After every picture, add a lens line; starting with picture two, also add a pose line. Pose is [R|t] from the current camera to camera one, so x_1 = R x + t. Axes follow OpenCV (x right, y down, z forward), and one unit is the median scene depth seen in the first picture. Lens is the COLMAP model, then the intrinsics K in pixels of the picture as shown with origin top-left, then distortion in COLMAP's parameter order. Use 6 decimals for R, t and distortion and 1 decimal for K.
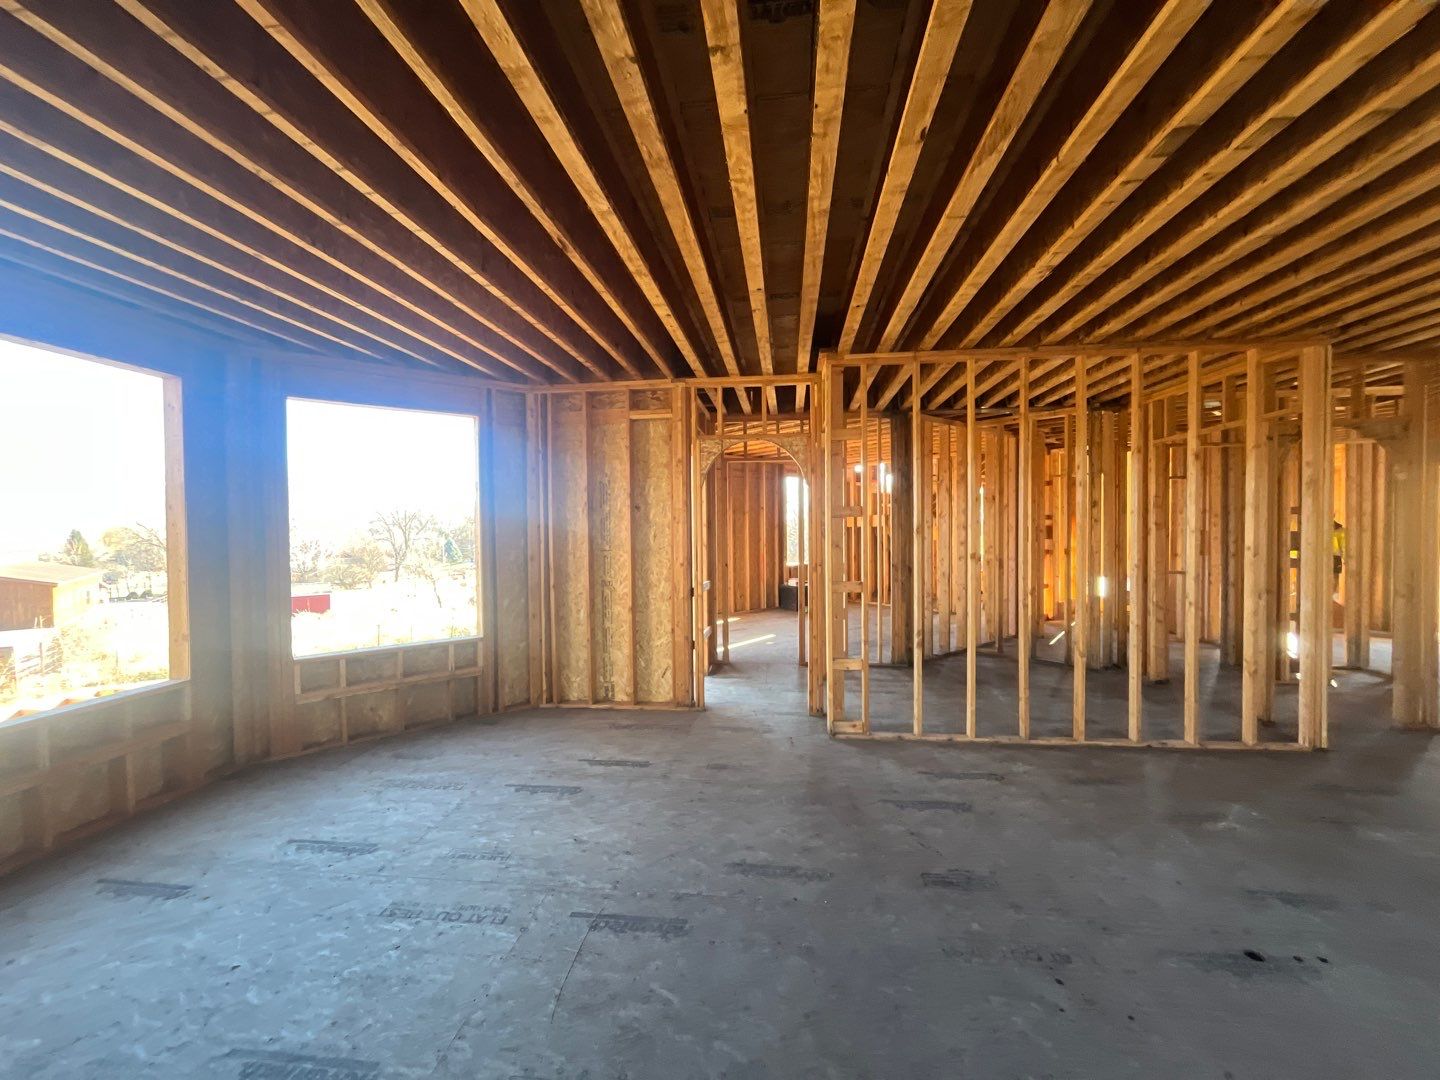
lens RADIAL K [[577.7, 0, 719.7], [0, 577.7, 540.7], [0, 0, 1]] dist [-0.000707, -0.000085]
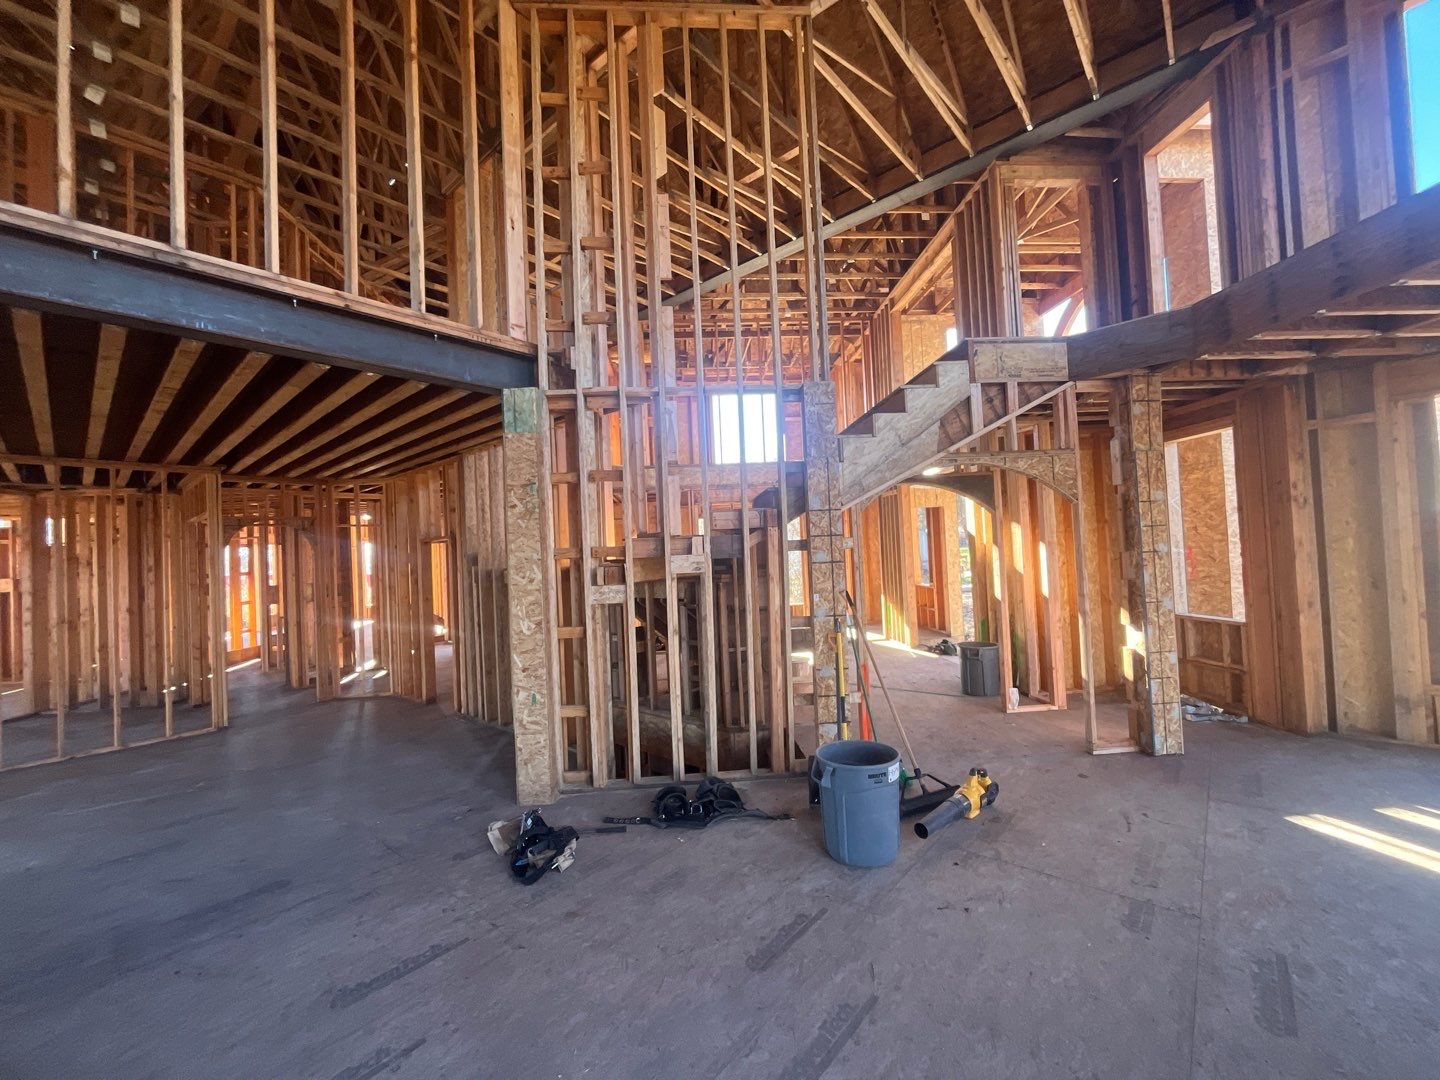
lens RADIAL K [[577.7, 0, 722.5], [0, 577.7, 544.5], [0, 0, 1]] dist [-0.000707, -0.000085]
pose [[0.571394, 0.021981, 0.820381, -0.125362], [0.042065, 0.997543, -0.056027, 0.025440], [-0.819597, 0.066523, 0.569066, -1.056948]]
